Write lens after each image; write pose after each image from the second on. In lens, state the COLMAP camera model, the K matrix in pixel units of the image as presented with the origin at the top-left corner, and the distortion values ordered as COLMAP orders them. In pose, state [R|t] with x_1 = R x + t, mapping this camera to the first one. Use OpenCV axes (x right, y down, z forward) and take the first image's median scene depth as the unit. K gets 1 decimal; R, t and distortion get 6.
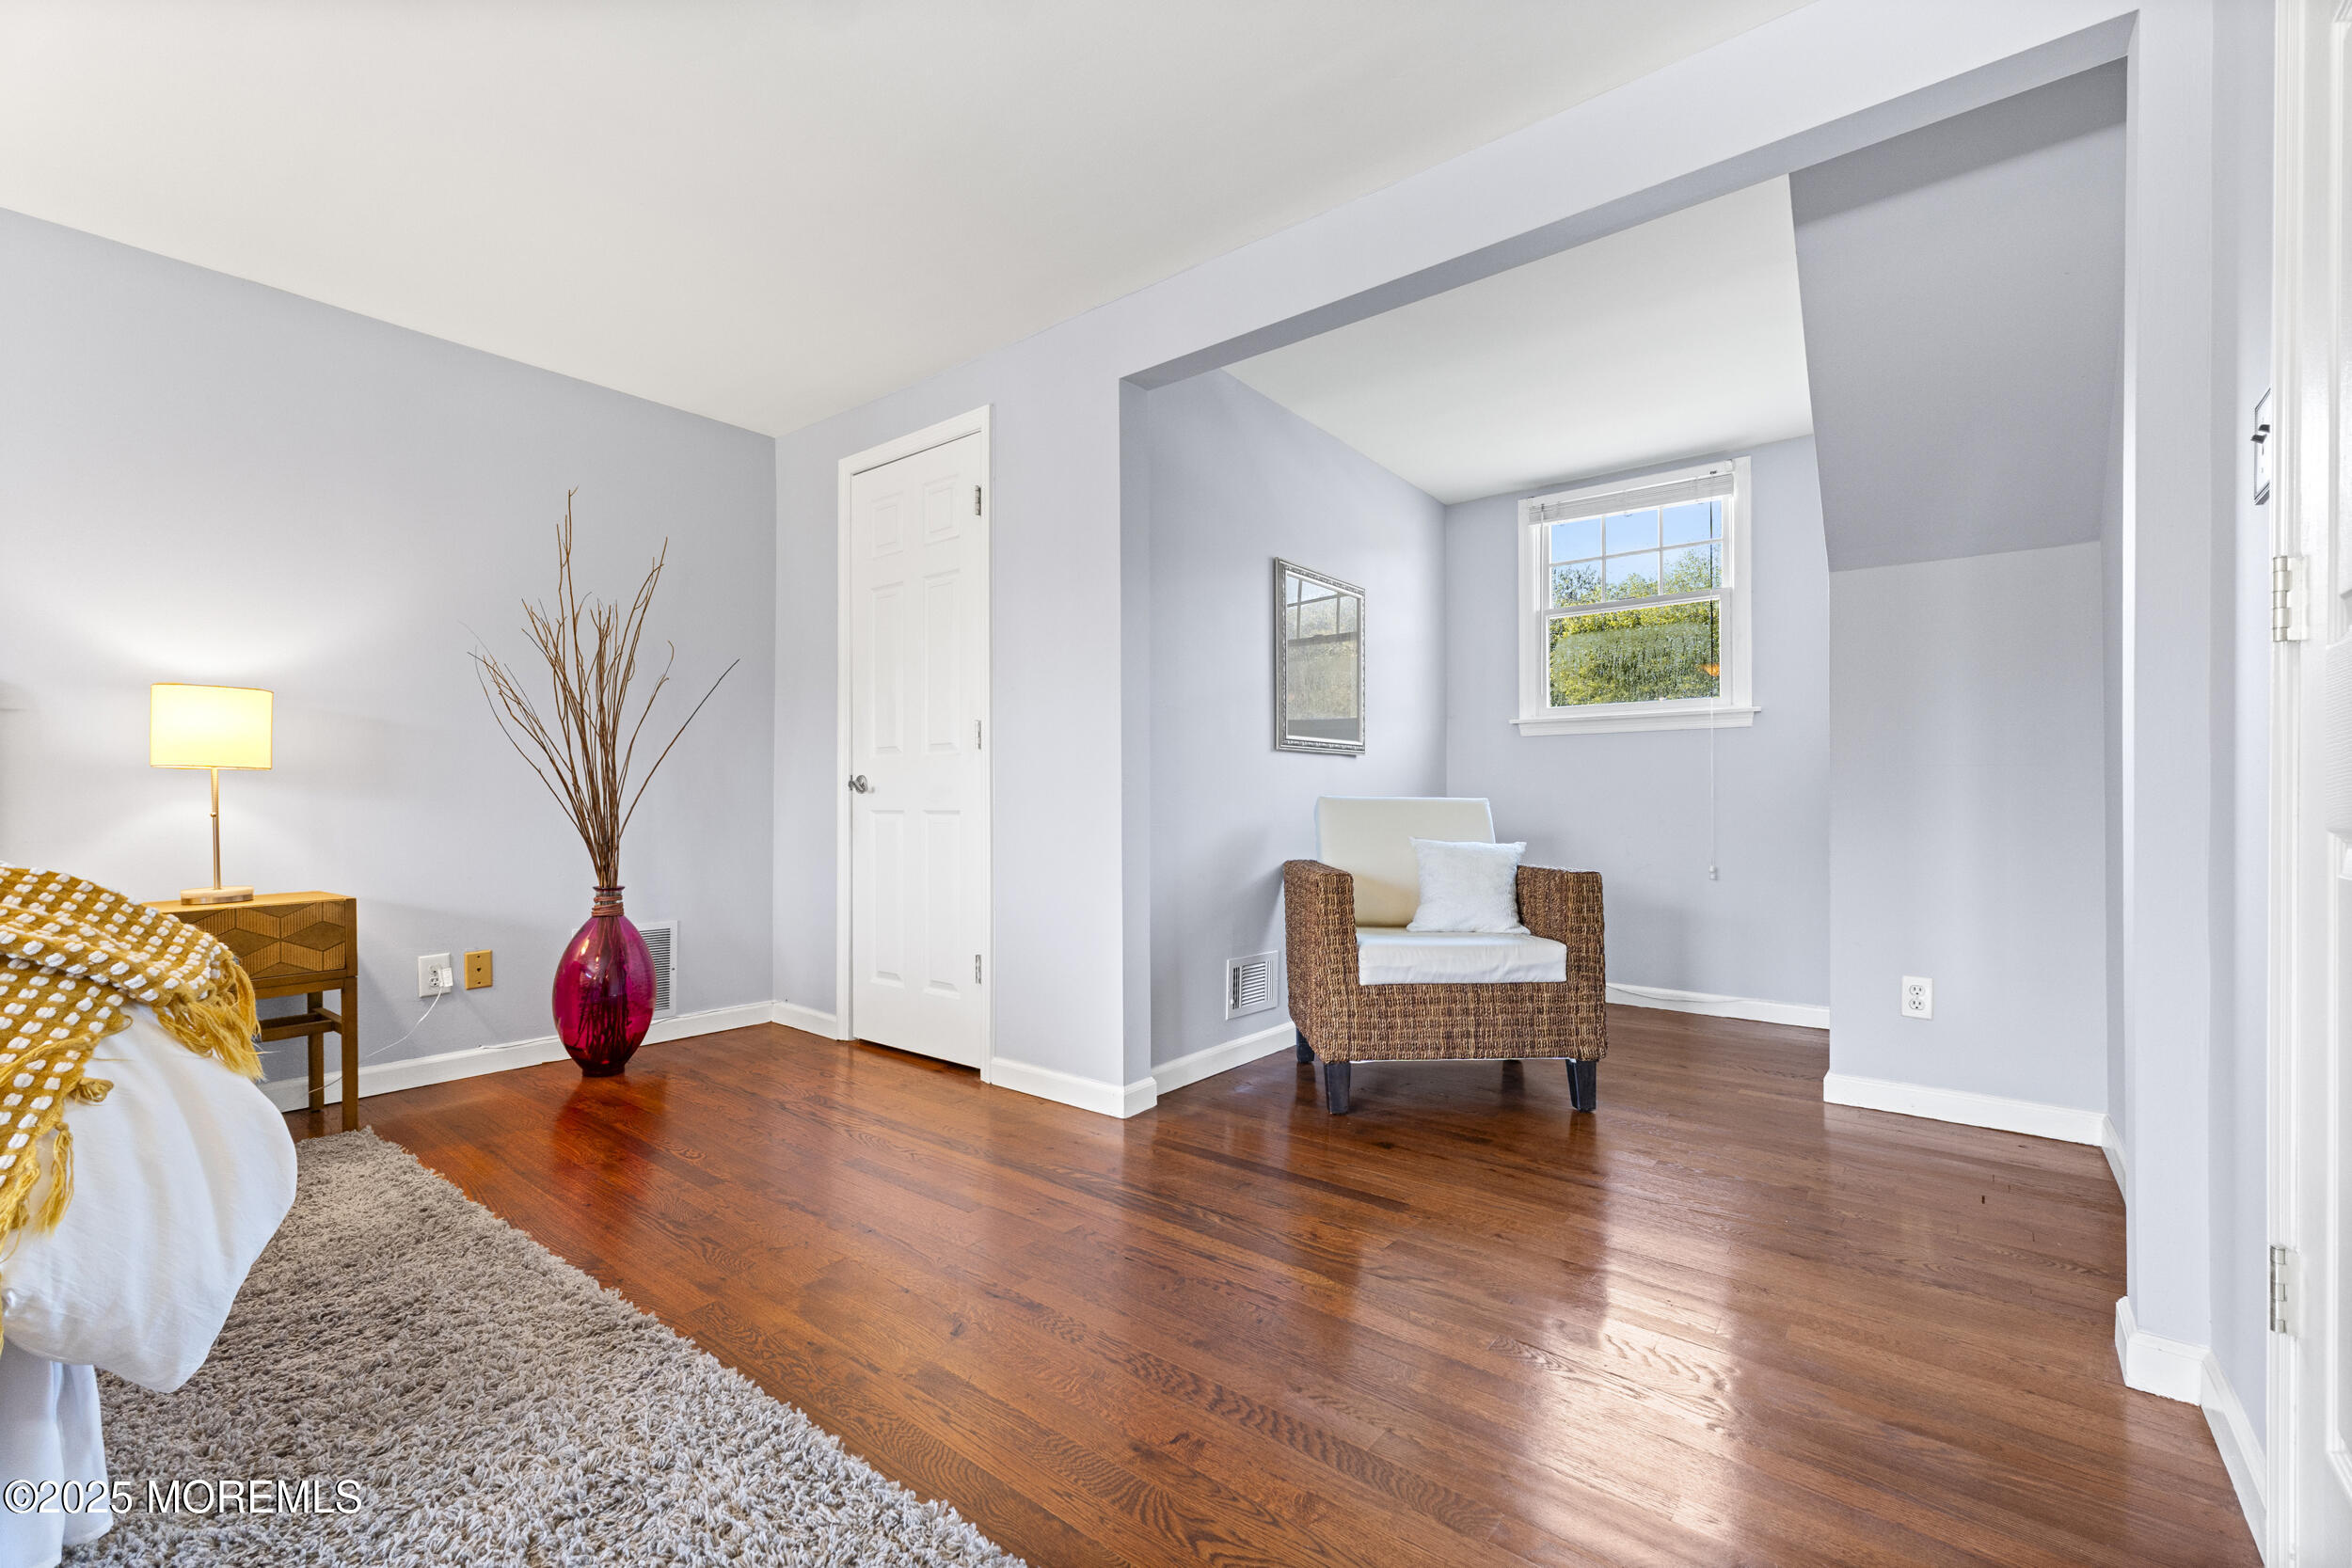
lens RADIAL K [[991.5, 0, 1184.4], [0, 991.5, 801.1], [0, 0, 1]] dist [0.008704, -0.001888]
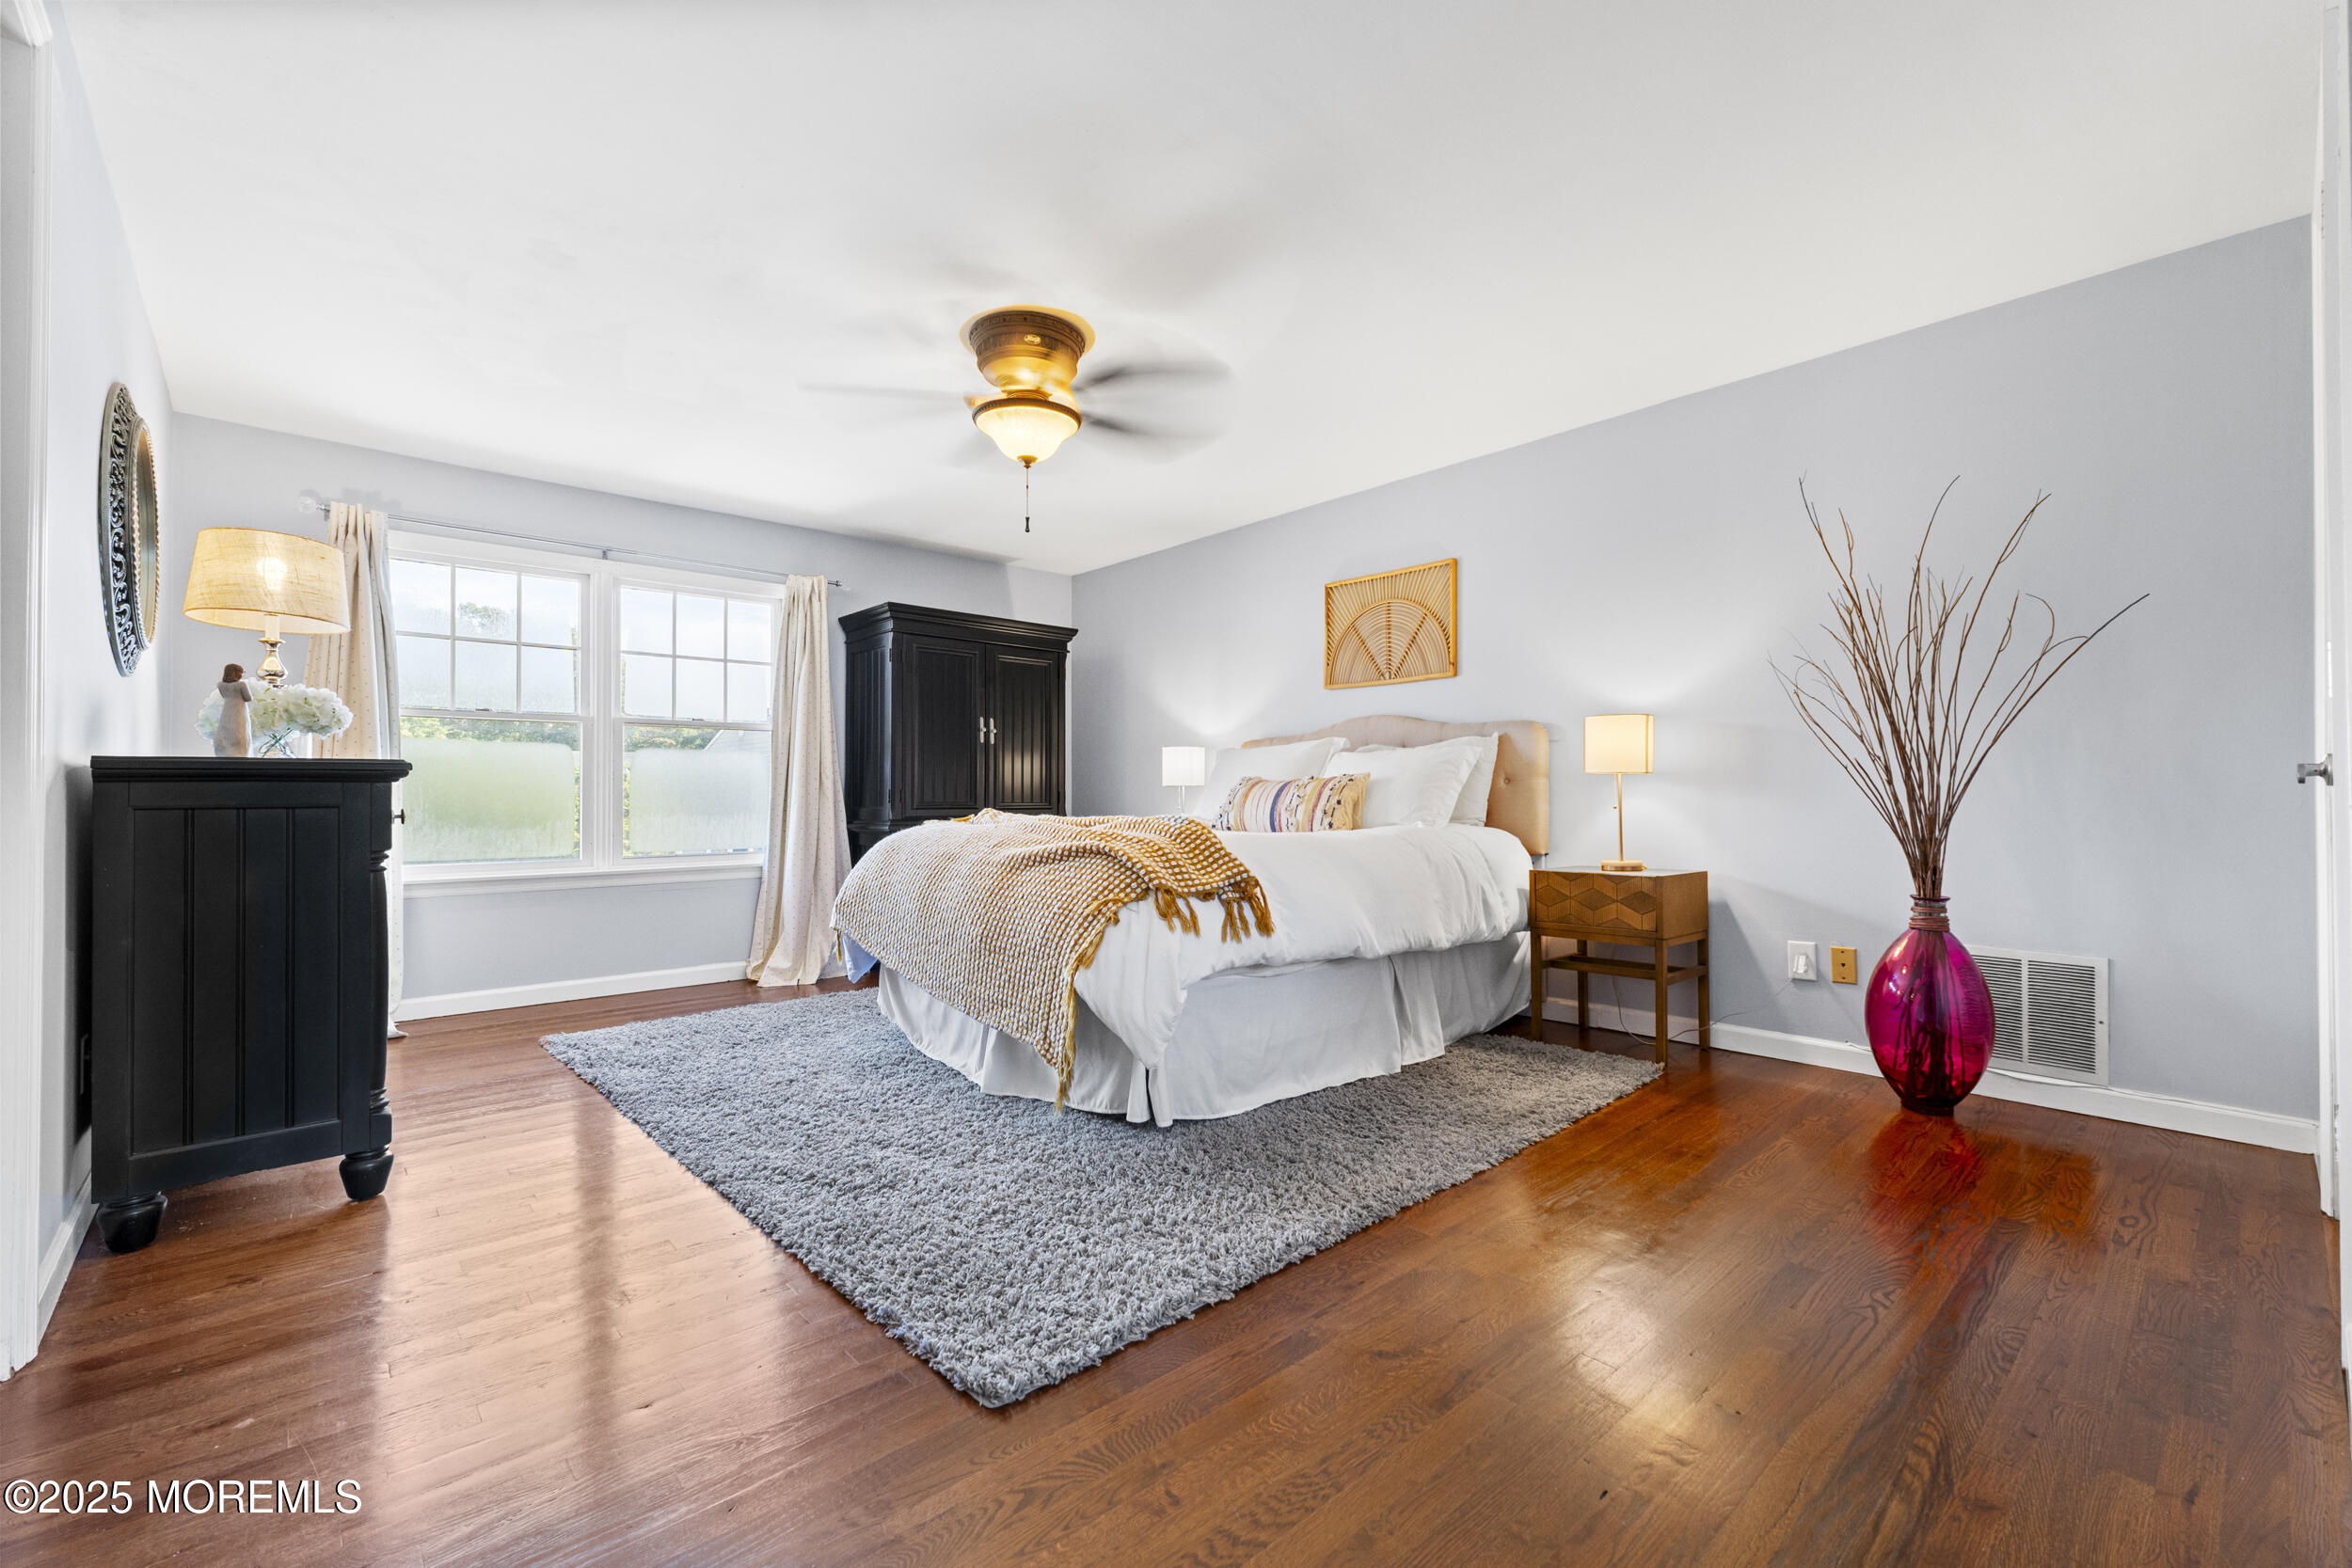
lens RADIAL K [[991.5, 0, 1185.1], [0, 991.5, 785.0], [0, 0, 1]] dist [0.008704, -0.001888]
pose [[-0.182308, -0.010325, -0.983187, 0.407374], [0.001998, 0.999939, -0.010871, -0.002785], [0.983239, -0.003946, -0.182276, 0.533549]]
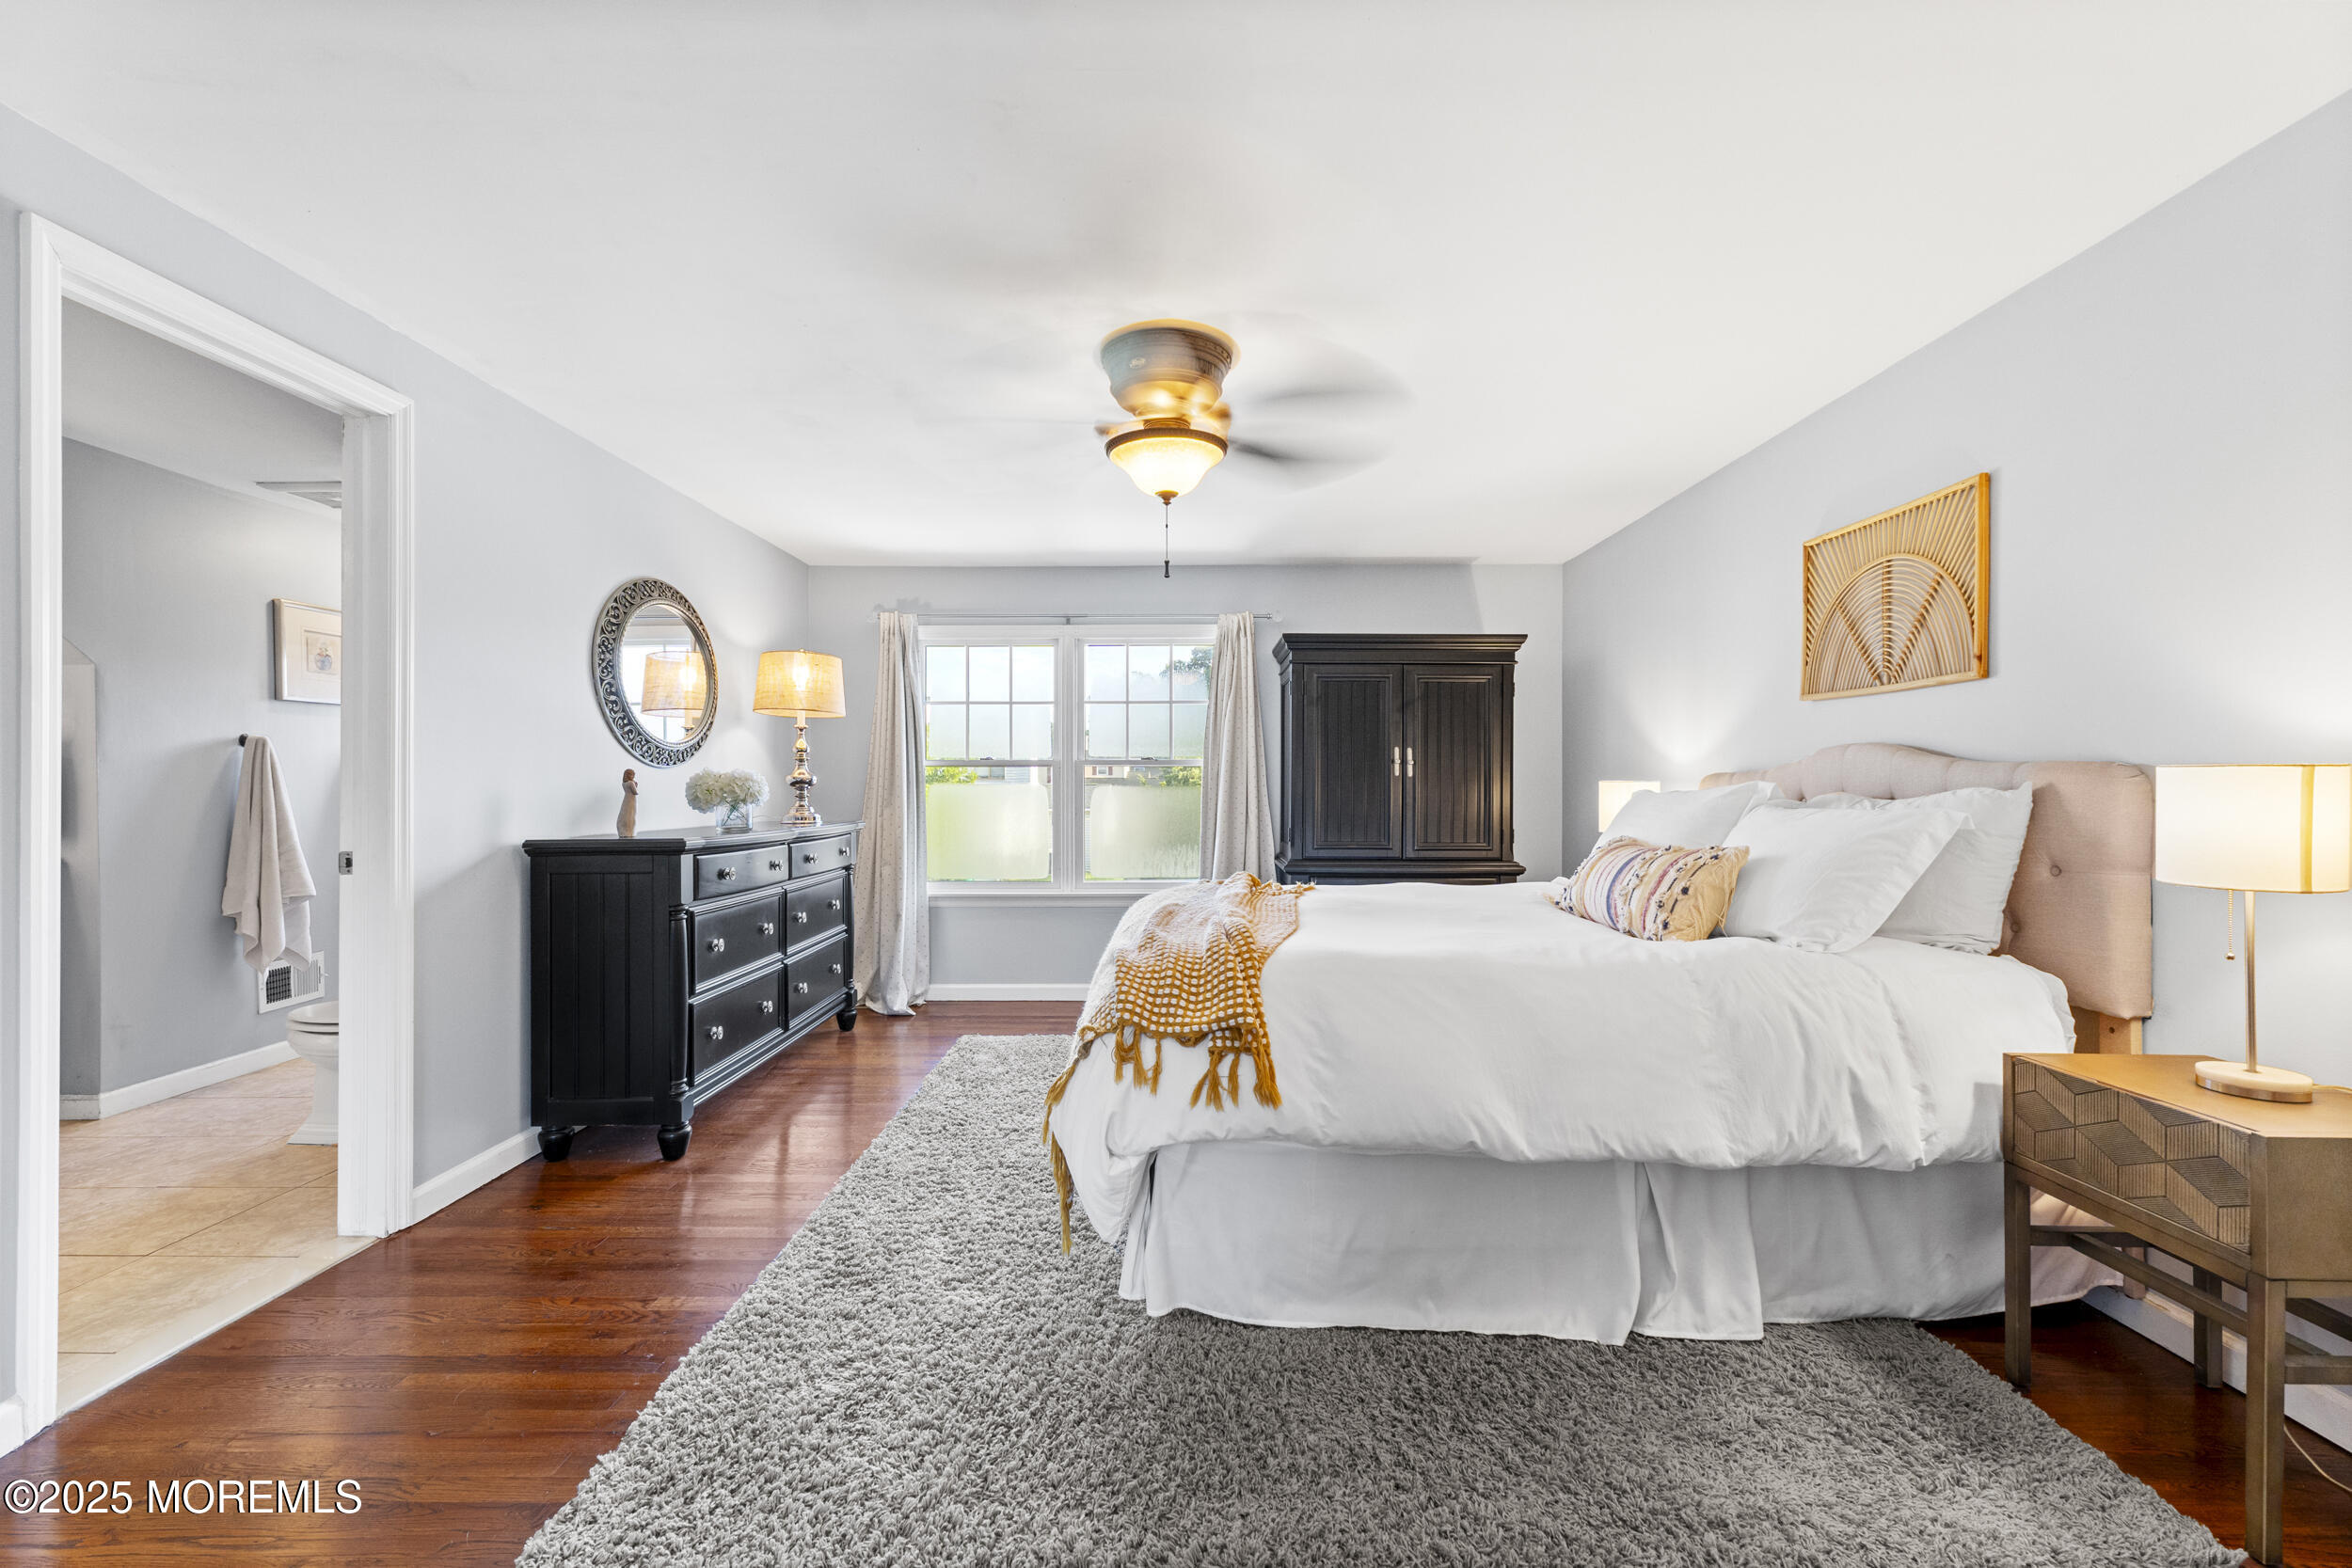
lens RADIAL K [[991.5, 0, 1173.7], [0, 991.5, 785.6], [0, 0, 1]] dist [0.008704, -0.001888]
pose [[-0.801503, 0.003131, -0.597983, 0.008760], [0.001353, 0.999993, 0.003422, -0.081082], [0.597989, 0.001934, -0.801502, 0.885518]]
